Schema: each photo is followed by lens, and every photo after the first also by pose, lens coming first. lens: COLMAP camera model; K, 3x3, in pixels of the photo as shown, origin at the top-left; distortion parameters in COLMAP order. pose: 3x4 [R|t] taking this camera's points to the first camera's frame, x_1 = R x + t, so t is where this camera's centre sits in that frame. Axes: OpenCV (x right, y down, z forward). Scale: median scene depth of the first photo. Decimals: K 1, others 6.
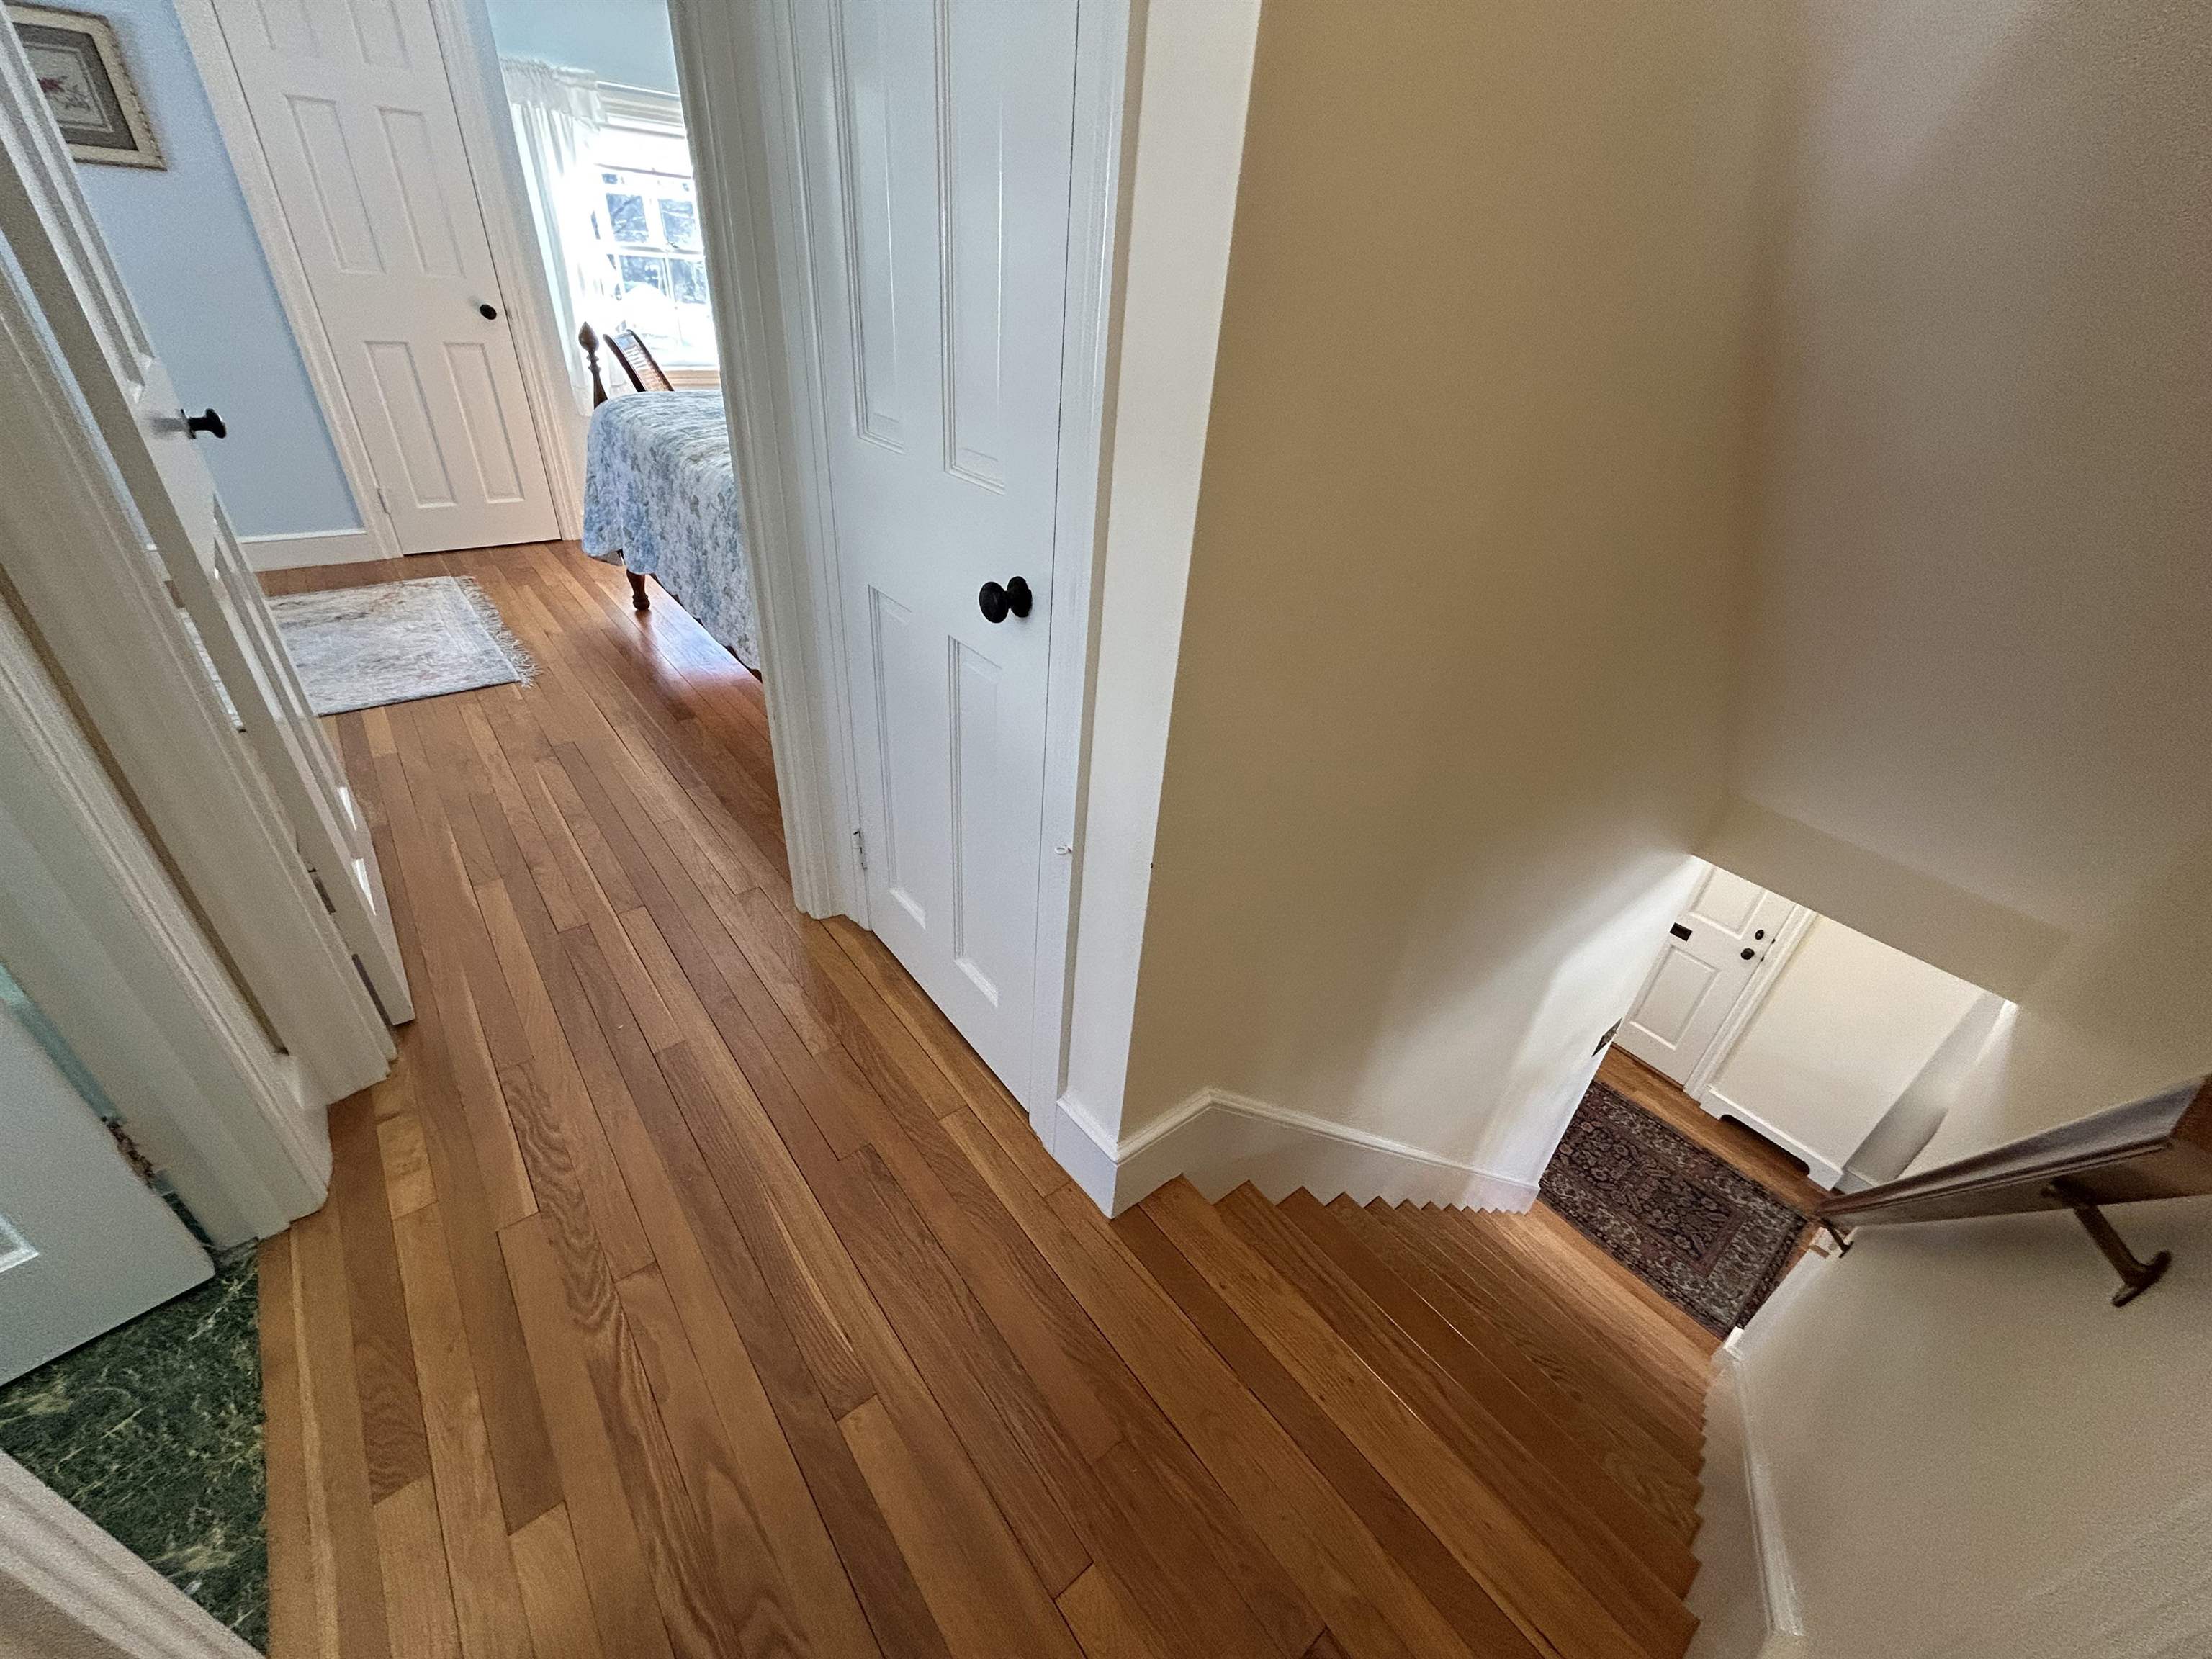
lens RADIAL K [[891.4, 0, 1099.7], [0, 891.4, 828.0], [0, 0, 1]] dist [-0.001633, 0.000458]
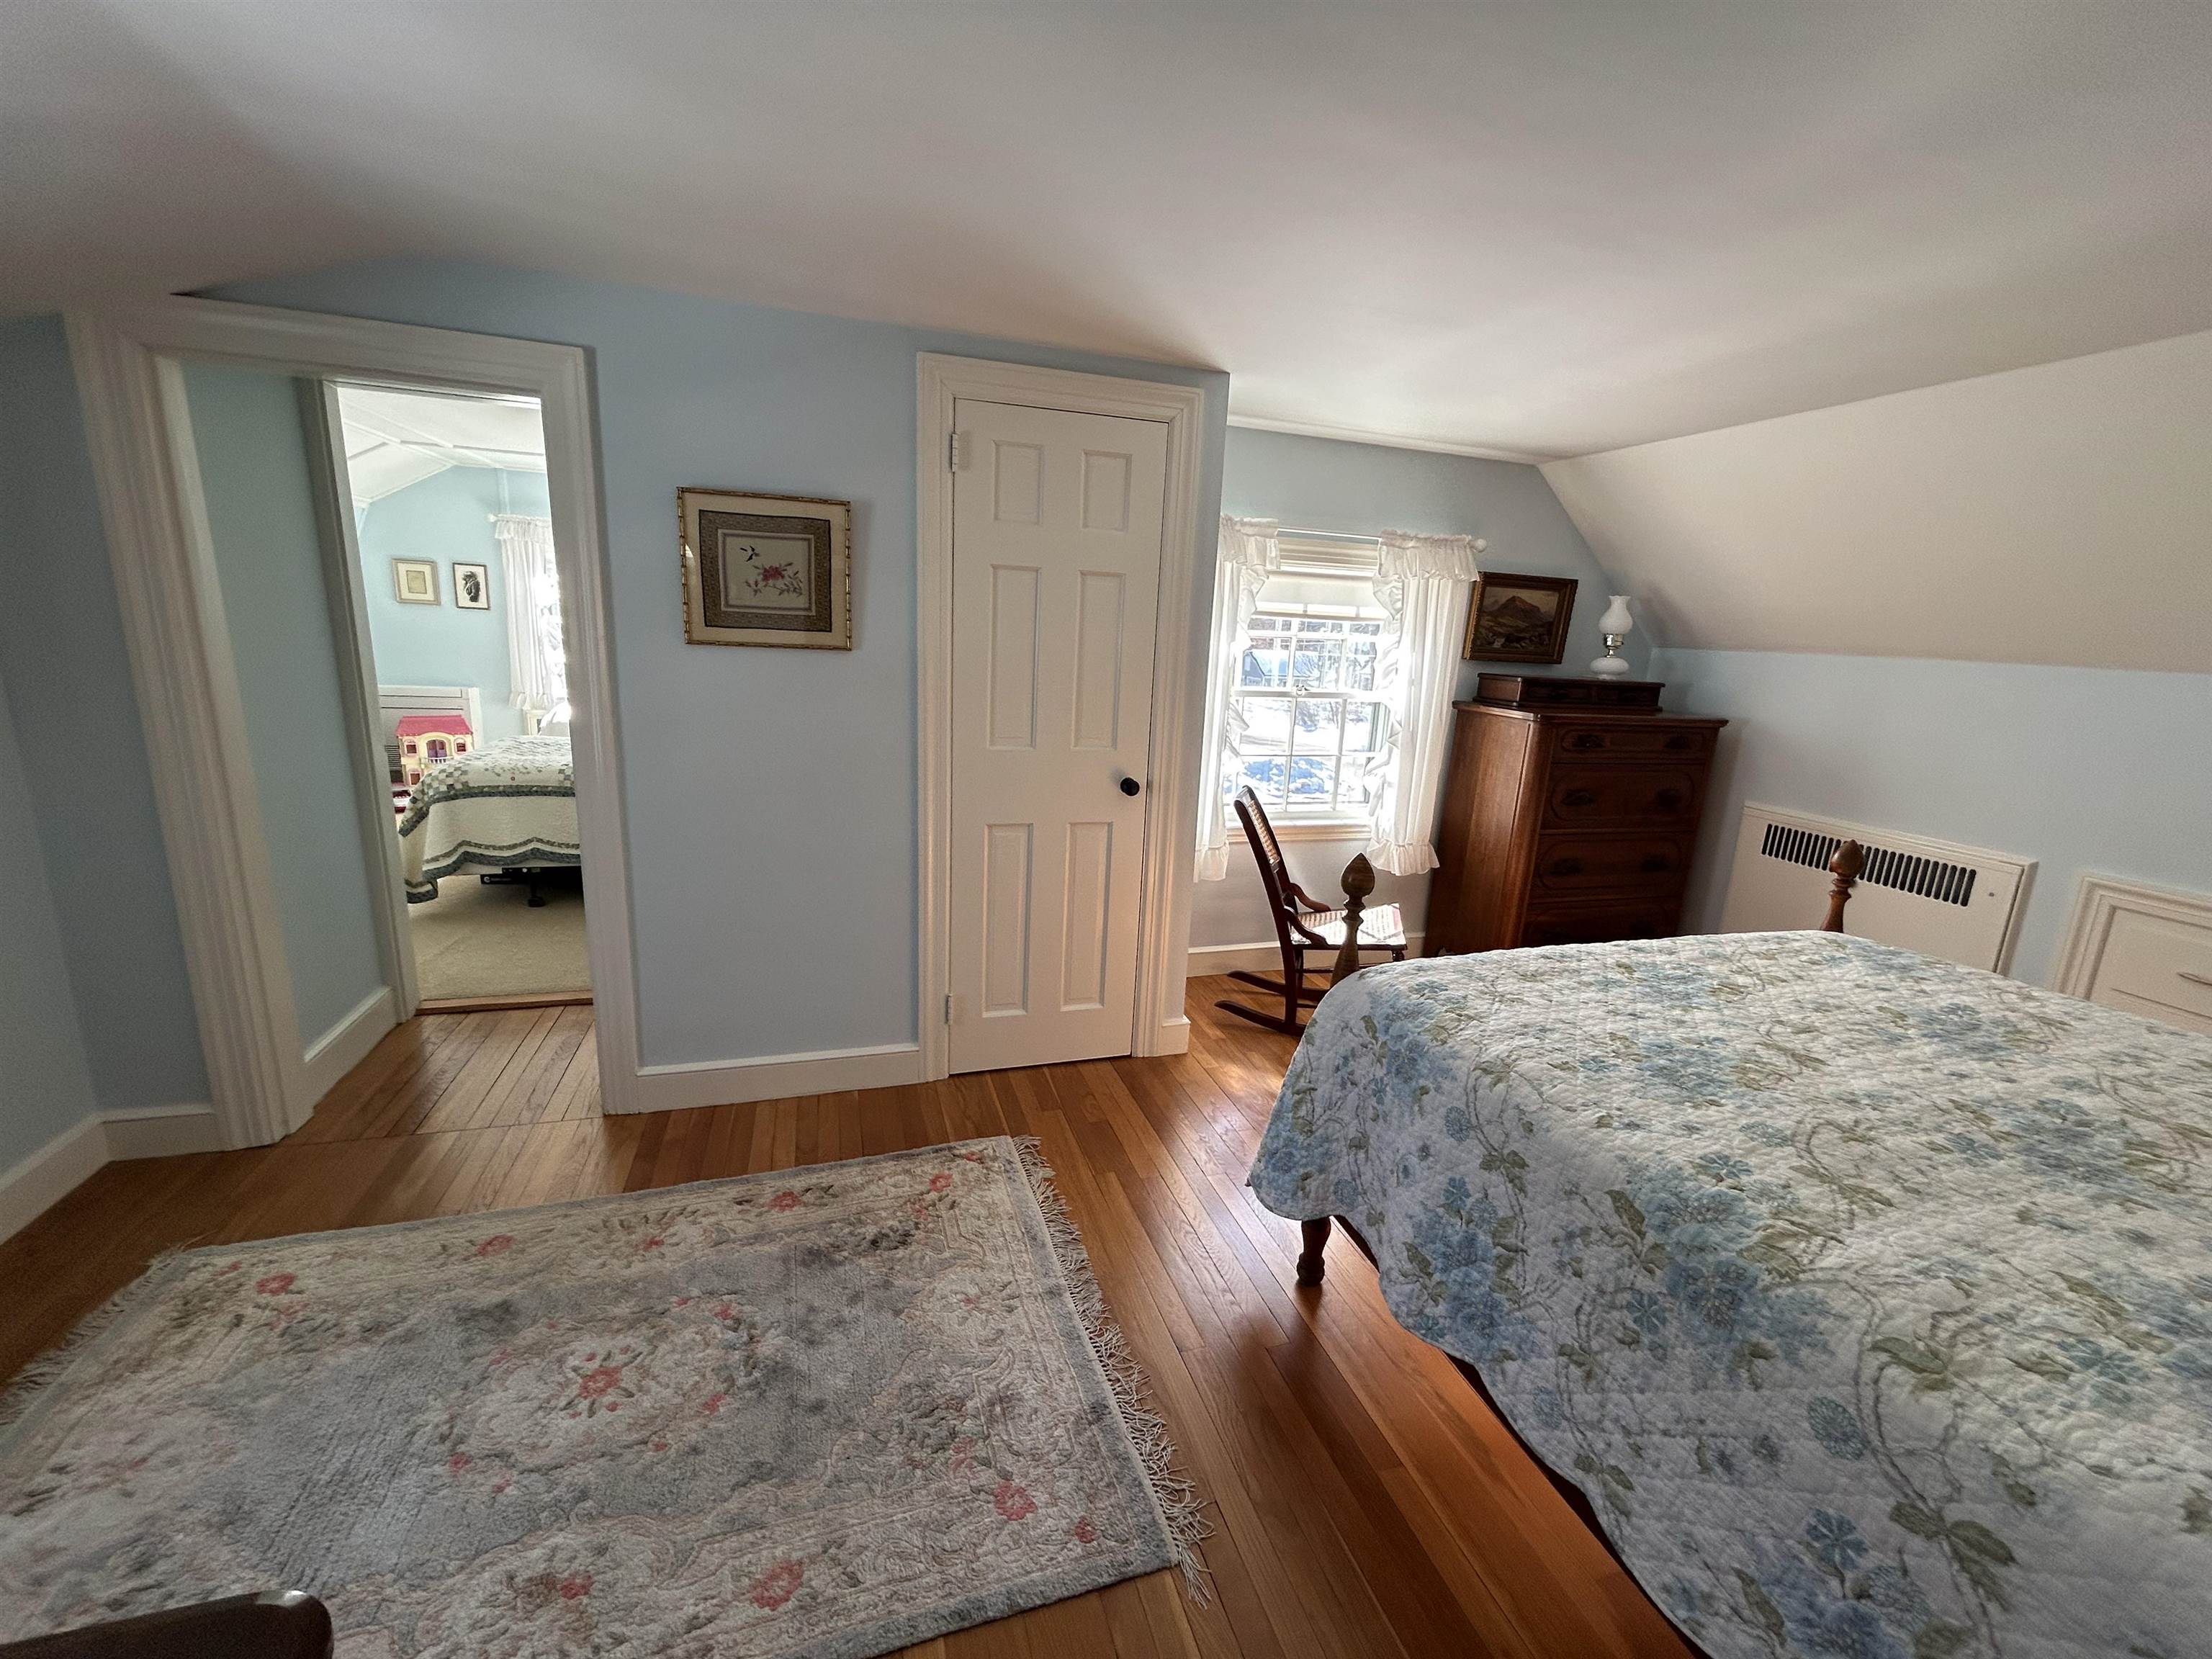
lens RADIAL K [[891.4, 0, 1099.7], [0, 891.4, 828.0], [0, 0, 1]] dist [-0.001633, 0.000458]
pose [[0.929048, 0.053040, -0.366138, -0.459870], [-0.180840, 0.928486, -0.324362, -0.315822], [0.322750, 0.367560, 0.872200, 0.364476]]
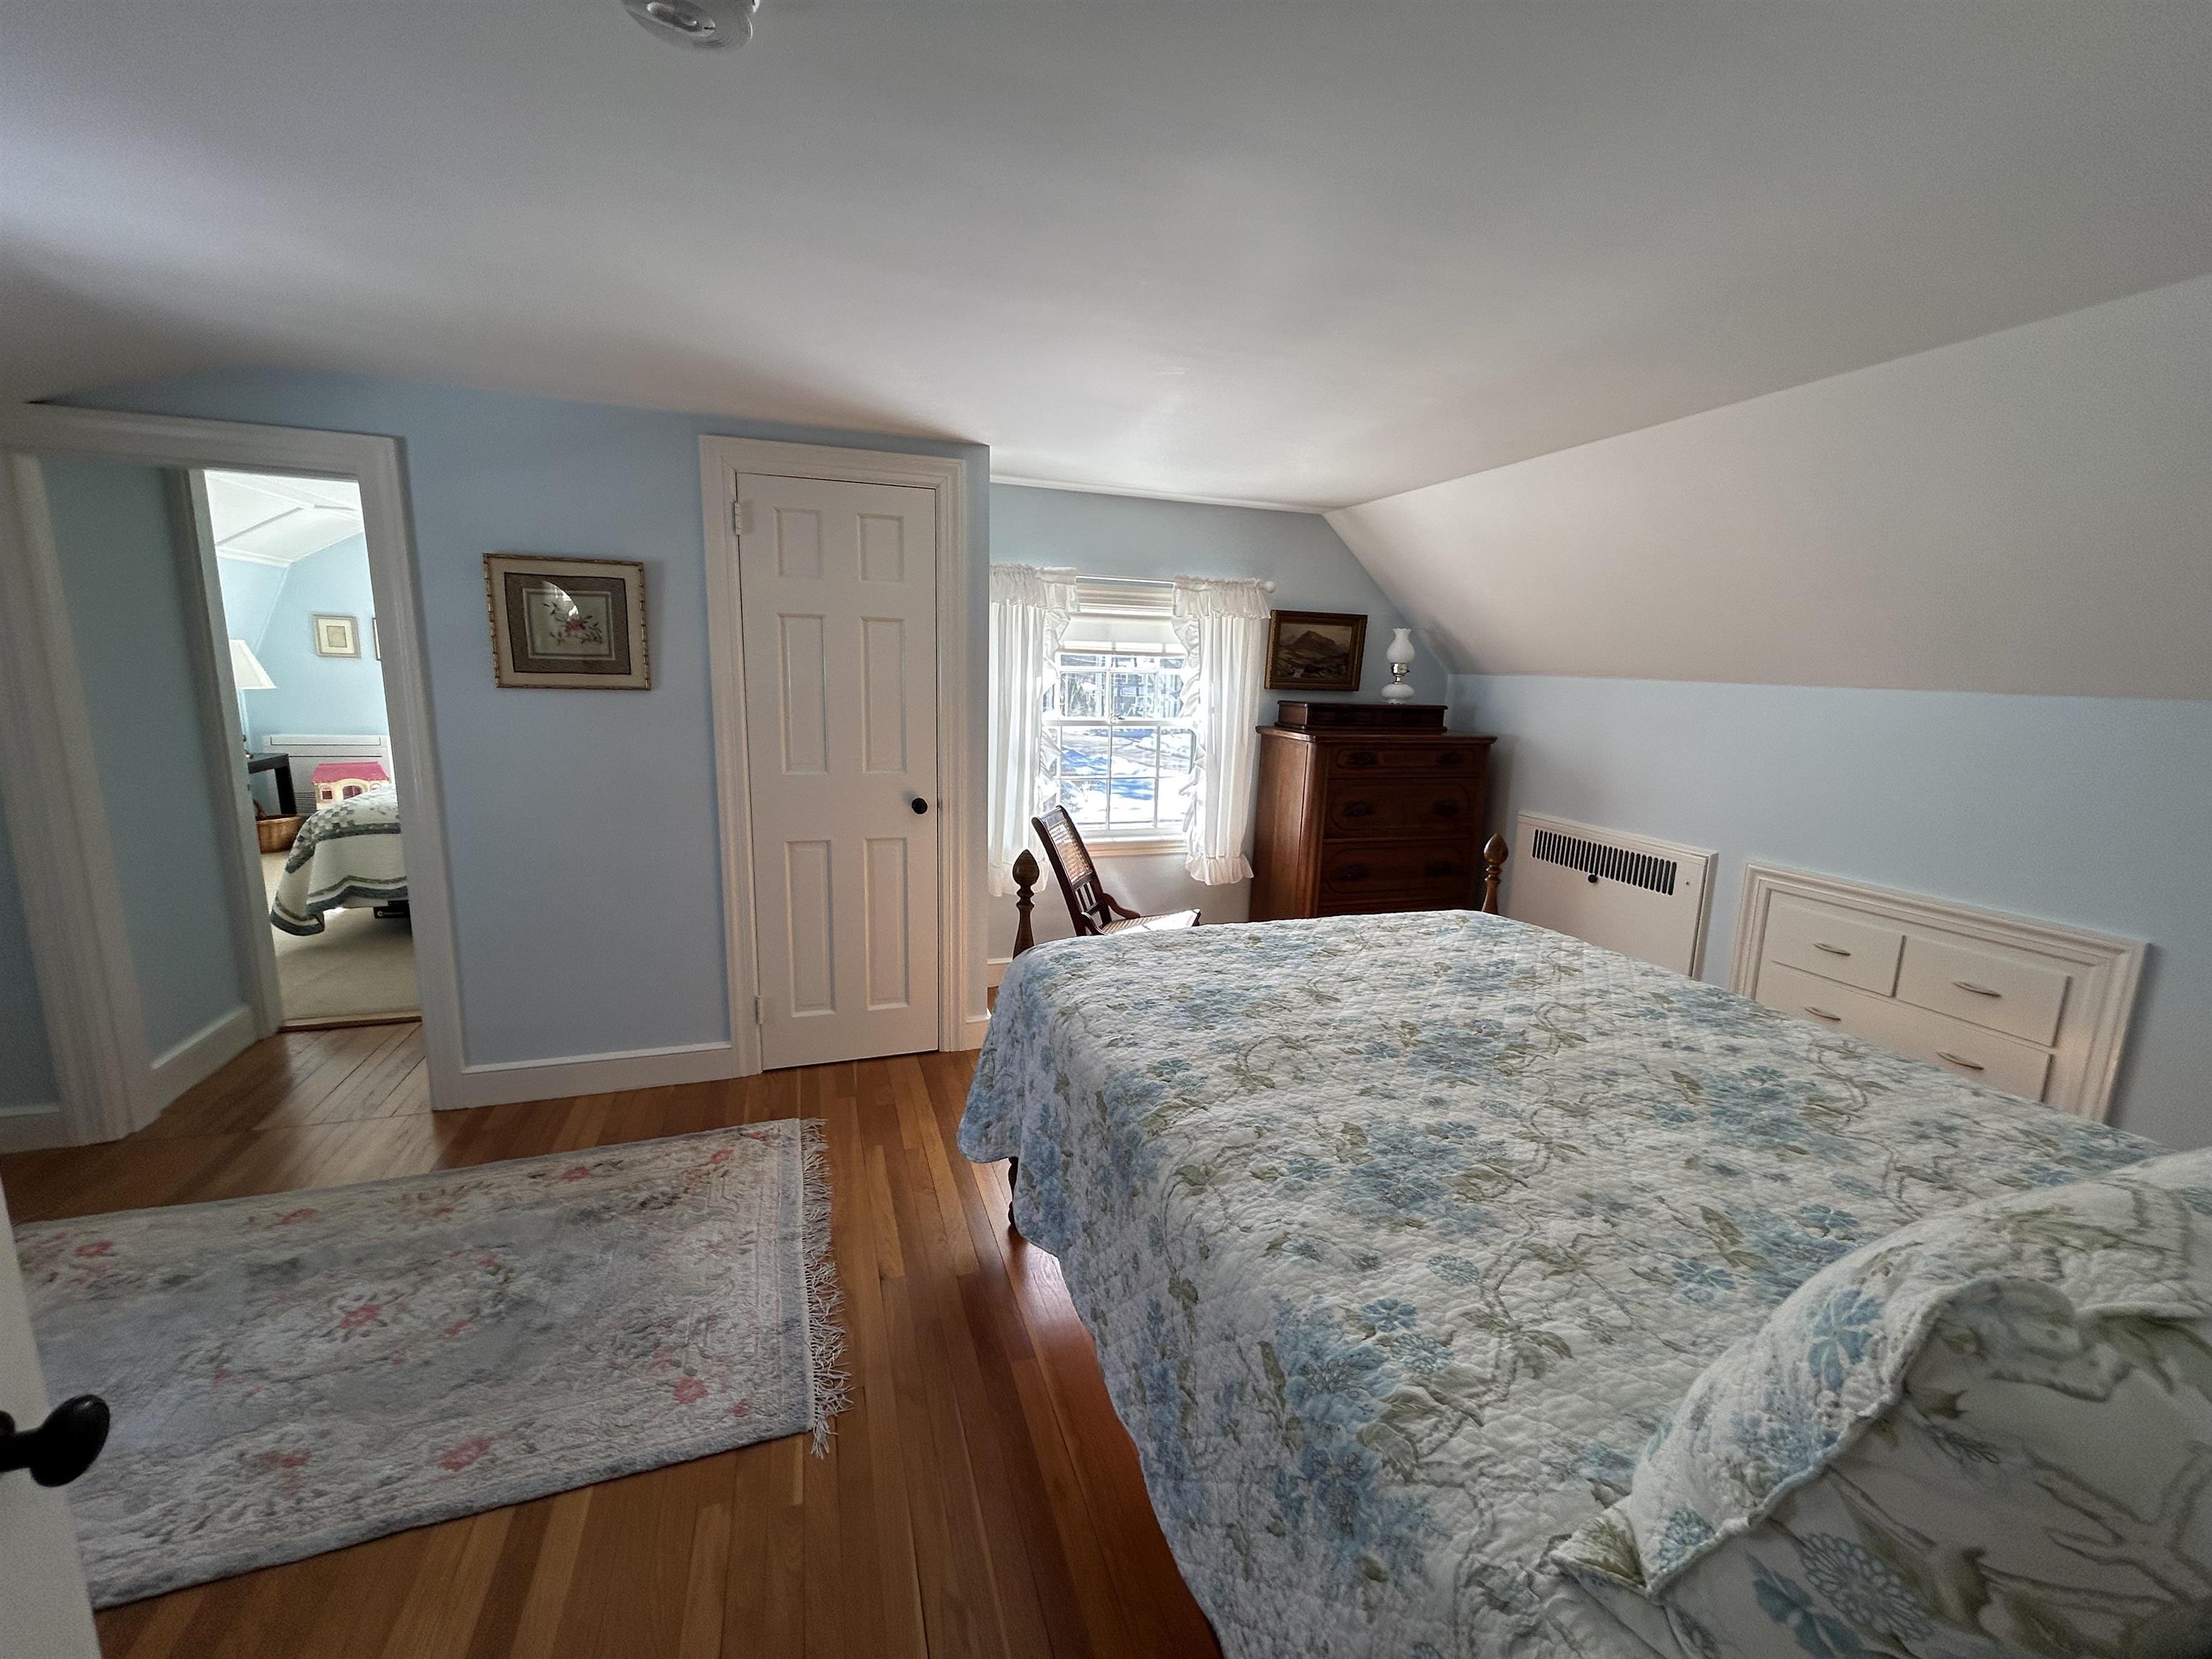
lens RADIAL K [[889.6, 0, 1100.1], [0, 889.6, 827.0], [0, 0, 1]] dist [0.003309, -0.002343]
pose [[0.937154, 0.014863, -0.348598, -0.240510], [-0.151403, 0.917454, -0.367907, -0.291176], [0.314355, 0.397564, 0.862046, 0.347247]]
